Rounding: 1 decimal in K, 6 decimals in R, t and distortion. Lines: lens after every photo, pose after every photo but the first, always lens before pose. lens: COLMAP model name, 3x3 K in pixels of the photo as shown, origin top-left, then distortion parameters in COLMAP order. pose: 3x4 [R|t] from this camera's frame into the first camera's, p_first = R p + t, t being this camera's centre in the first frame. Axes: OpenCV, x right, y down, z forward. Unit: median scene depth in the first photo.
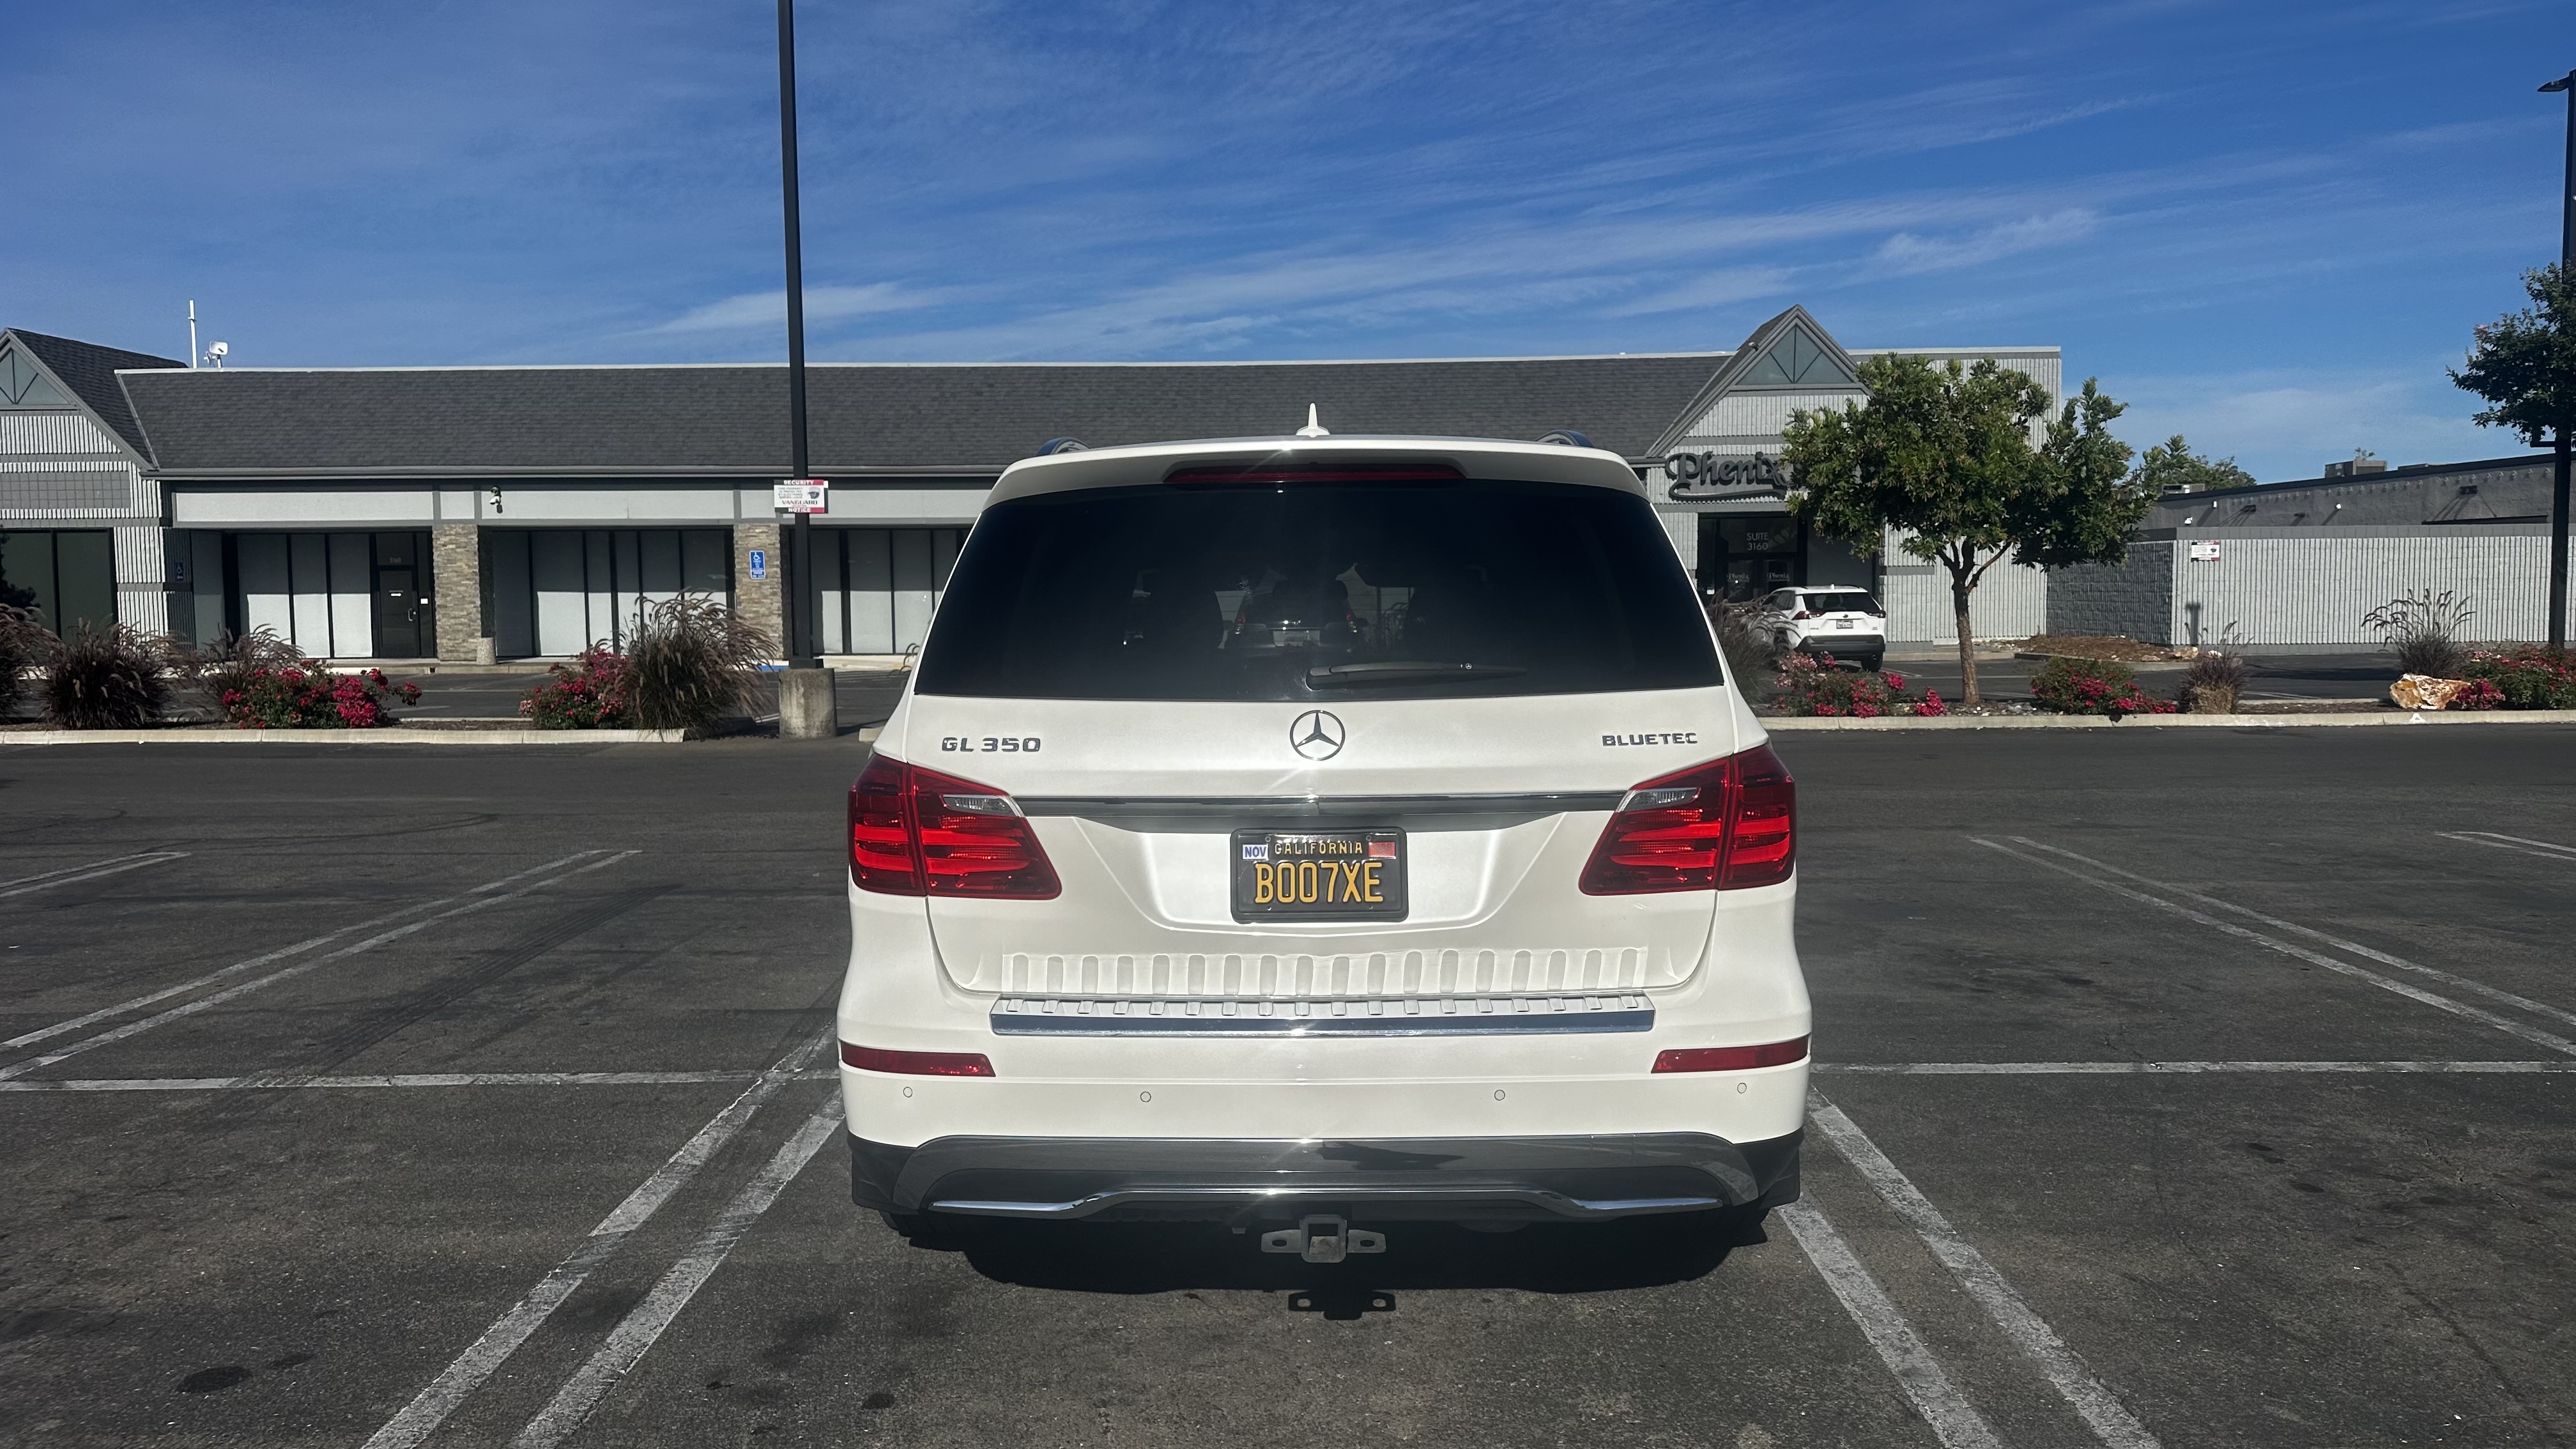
lens RADIAL K [[1770.8, 0, 1288.0], [0, 1770.8, 724.5], [0, 0, 1]] dist [0.100718, -0.154207]
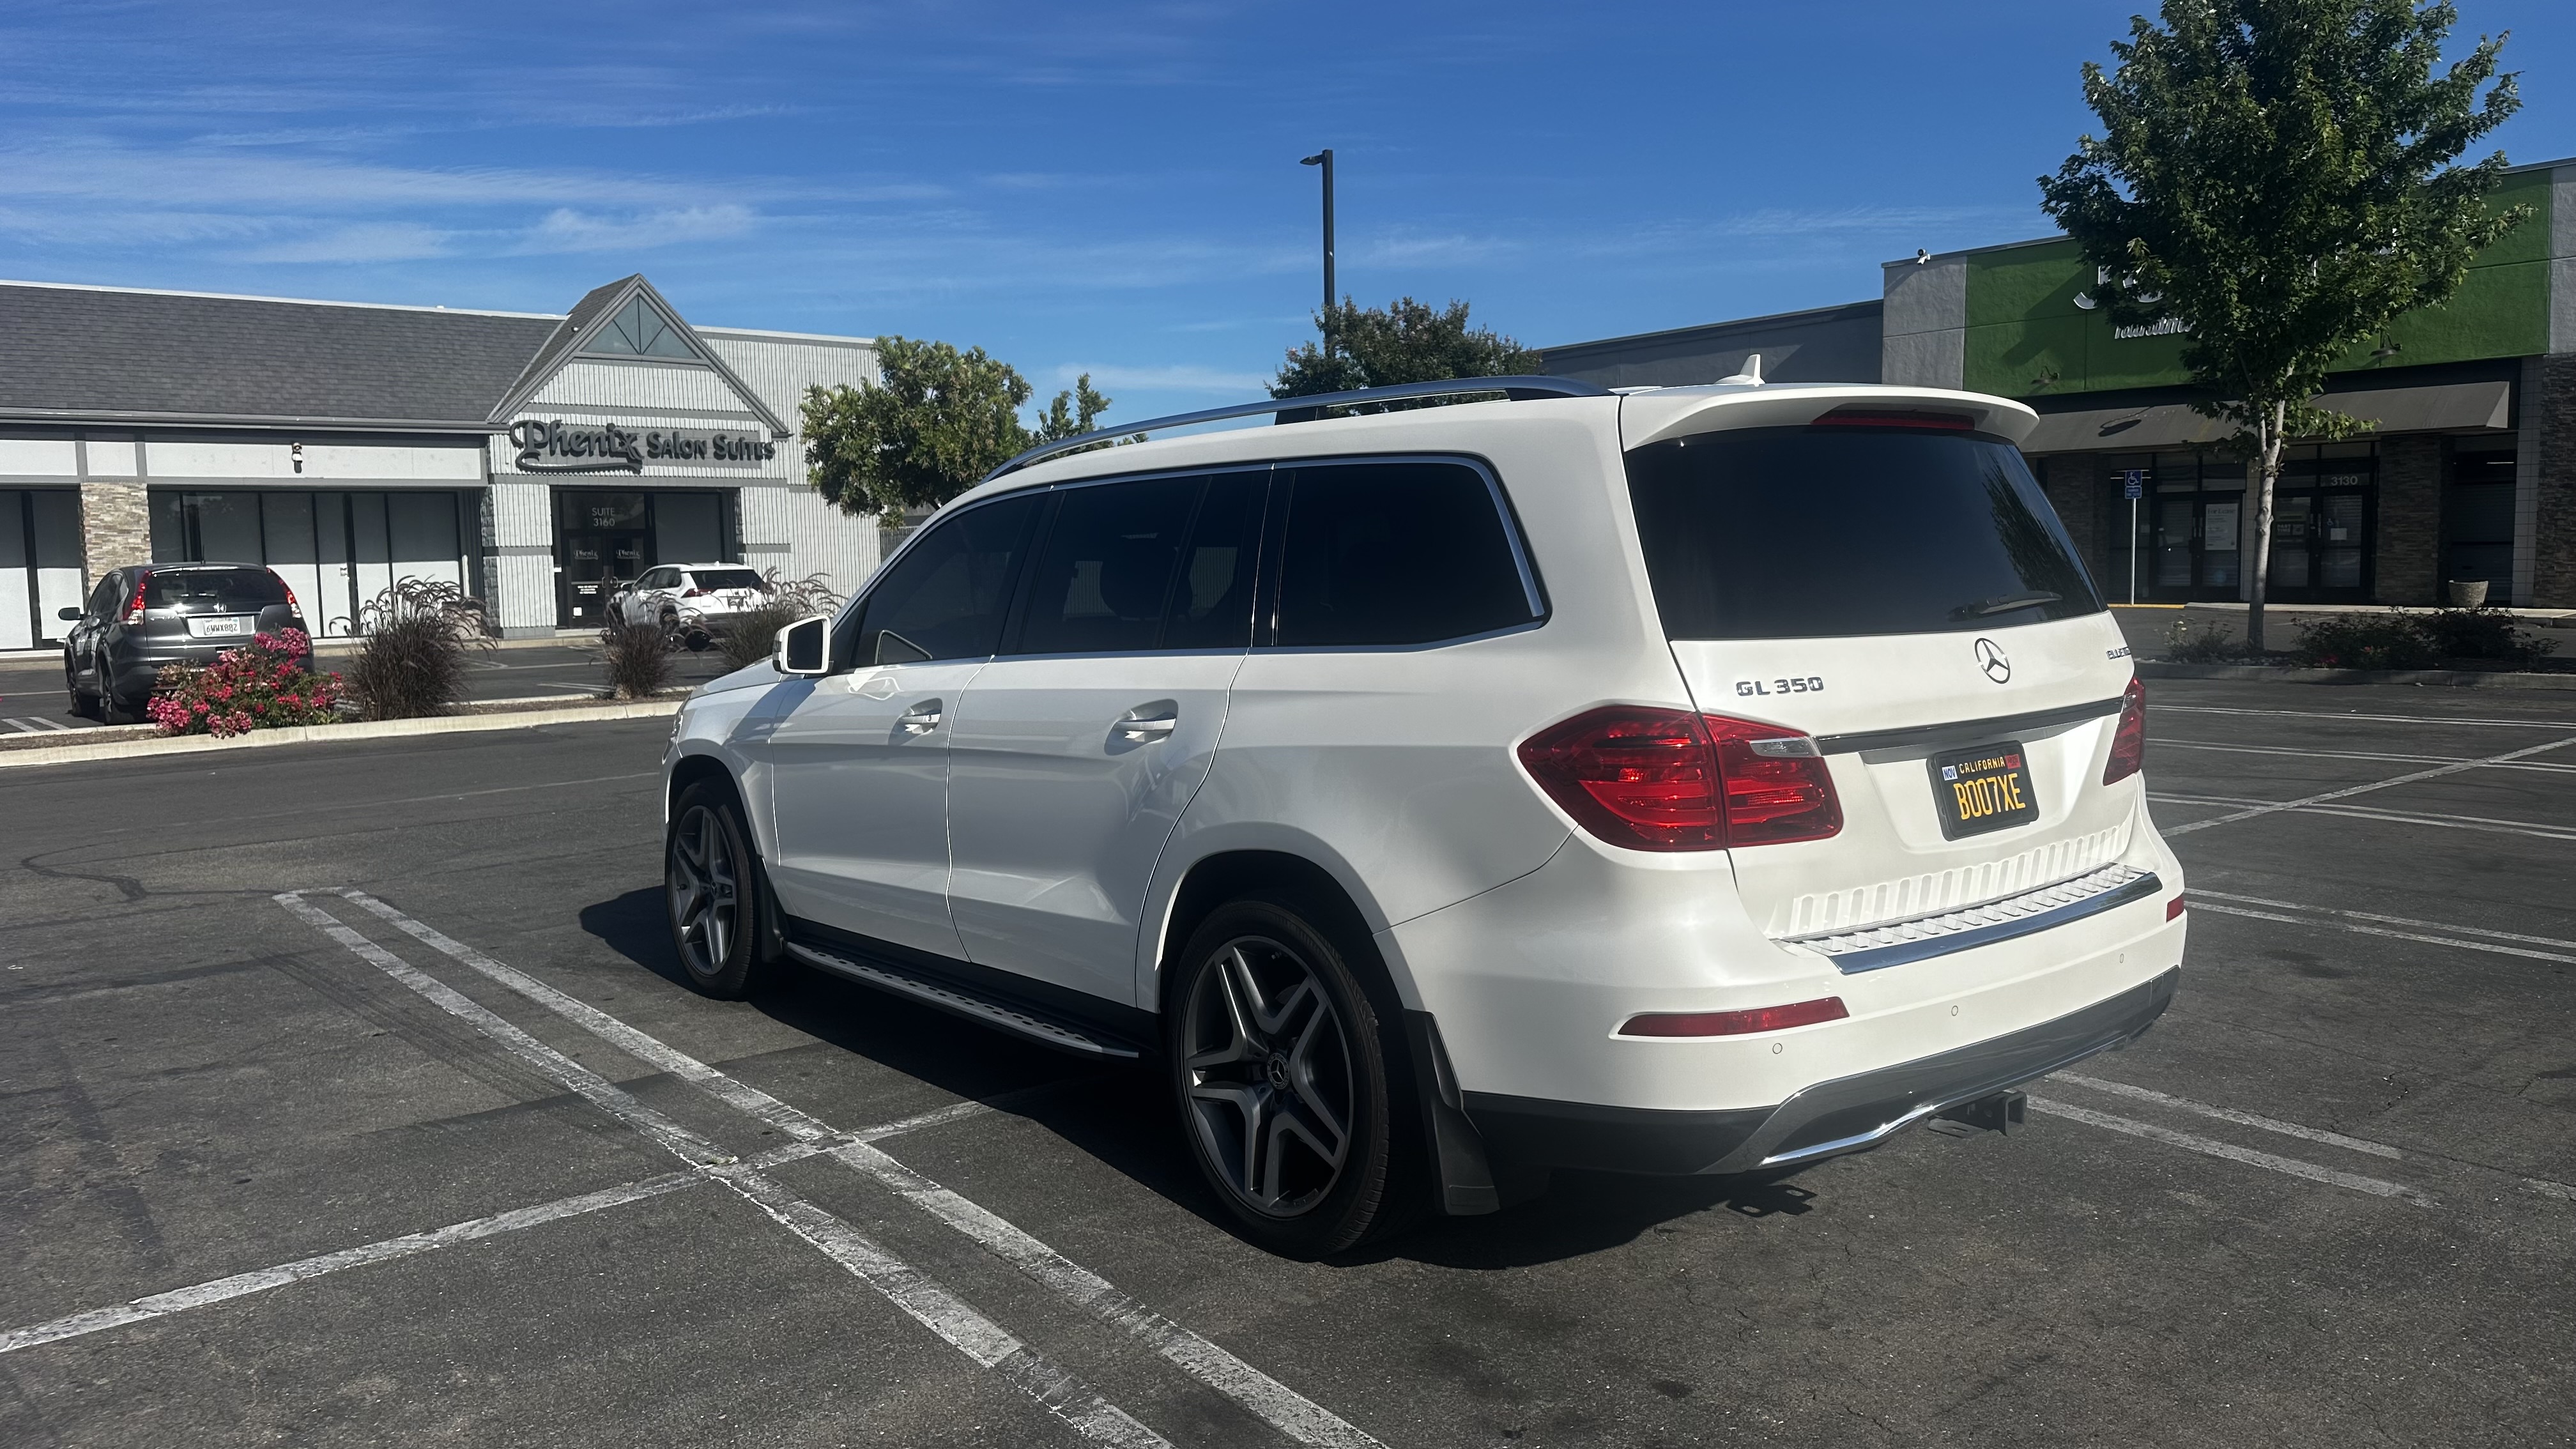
lens RADIAL K [[1754.7, 0, 1281.0], [0, 1754.7, 736.5], [0, 0, 1]] dist [0.125731, -0.211911]
pose [[0.771390, -0.069369, 0.632570, -0.752053], [0.057828, 0.997569, 0.038877, -0.011296], [-0.633730, 0.006592, 0.773527, 0.316553]]
